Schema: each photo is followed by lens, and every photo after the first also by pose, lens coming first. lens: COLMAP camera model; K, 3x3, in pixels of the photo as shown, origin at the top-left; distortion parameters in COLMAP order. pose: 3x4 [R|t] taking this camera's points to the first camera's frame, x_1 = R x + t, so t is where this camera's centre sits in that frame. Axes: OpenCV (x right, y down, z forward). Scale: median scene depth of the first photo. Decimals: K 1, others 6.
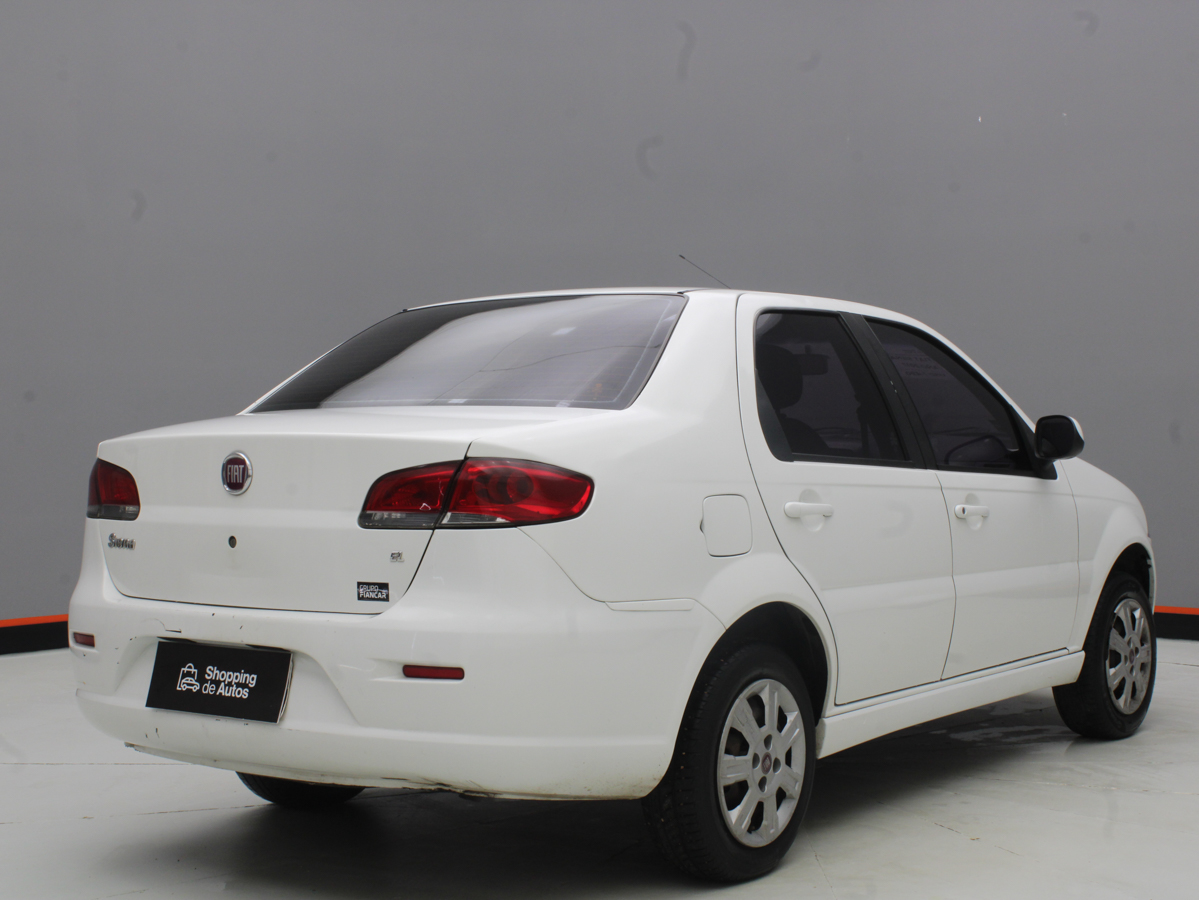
lens RADIAL K [[1822.8, 0, 593.9], [0, 1822.8, 442.6], [0, 0, 1]] dist [-0.085616, 0.000000]
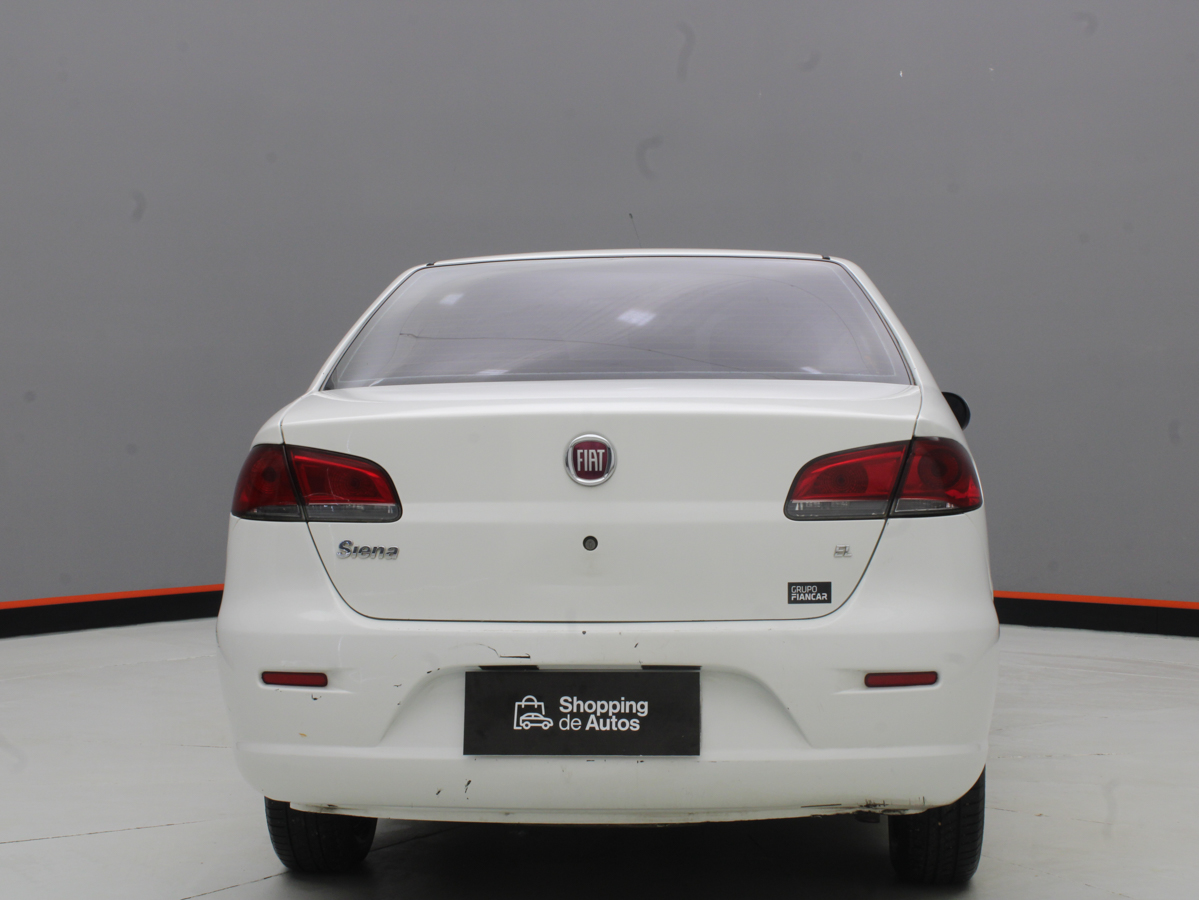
lens RADIAL K [[1981.3, 0, 603.9], [0, 1981.3, 453.0], [0, 0, 1]] dist [-0.062275, 0.000000]
pose [[0.854888, -0.011986, 0.518673, -0.664935], [0.004781, 0.999873, 0.015226, 0.000303], [-0.518790, -0.010537, 0.854837, 0.233634]]
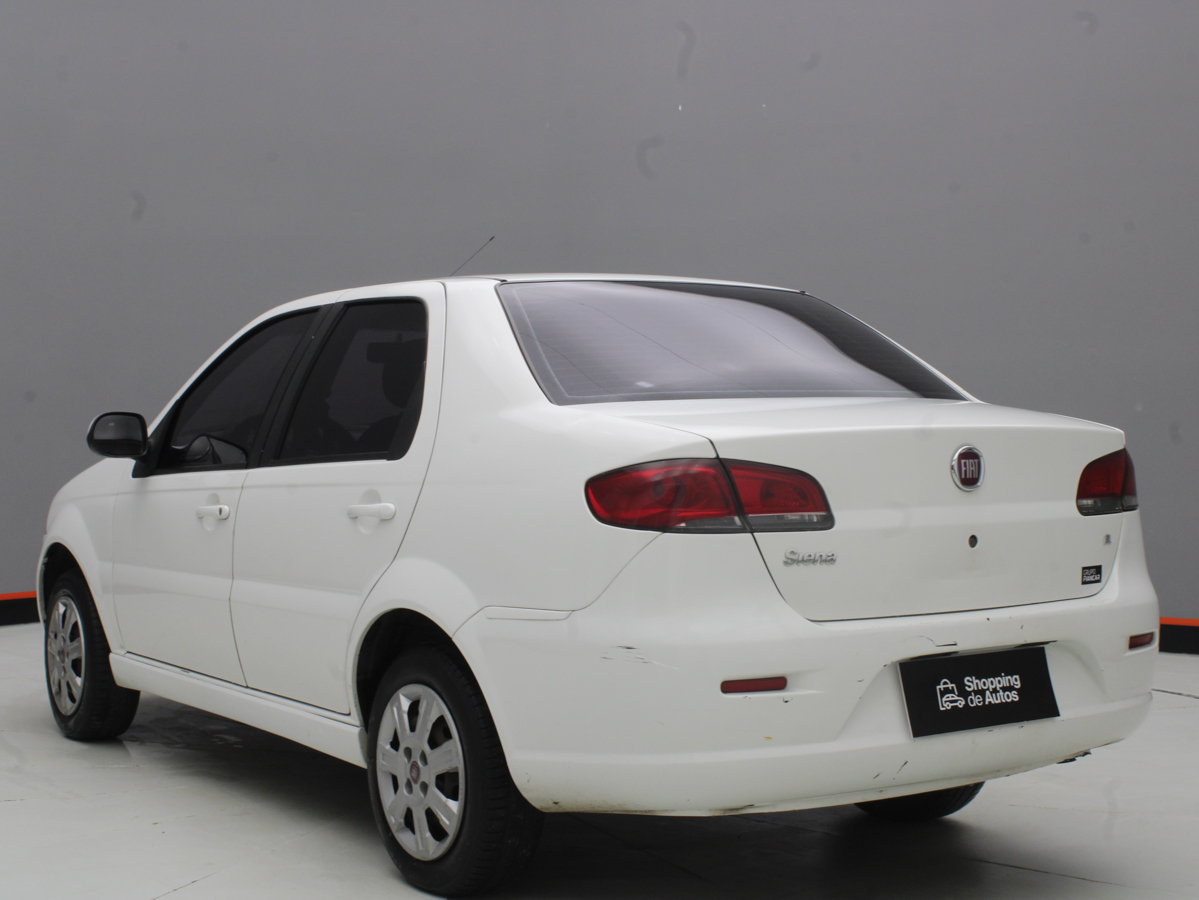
lens RADIAL K [[1934.4, 0, 595.3], [0, 1934.4, 448.0], [0, 0, 1]] dist [-0.114632, 0.000000]
pose [[0.341791, -0.011935, 0.939700, -1.211169], [0.009854, 0.999910, 0.009115, -0.004515], [-0.939724, 0.006144, 0.341878, 0.851910]]
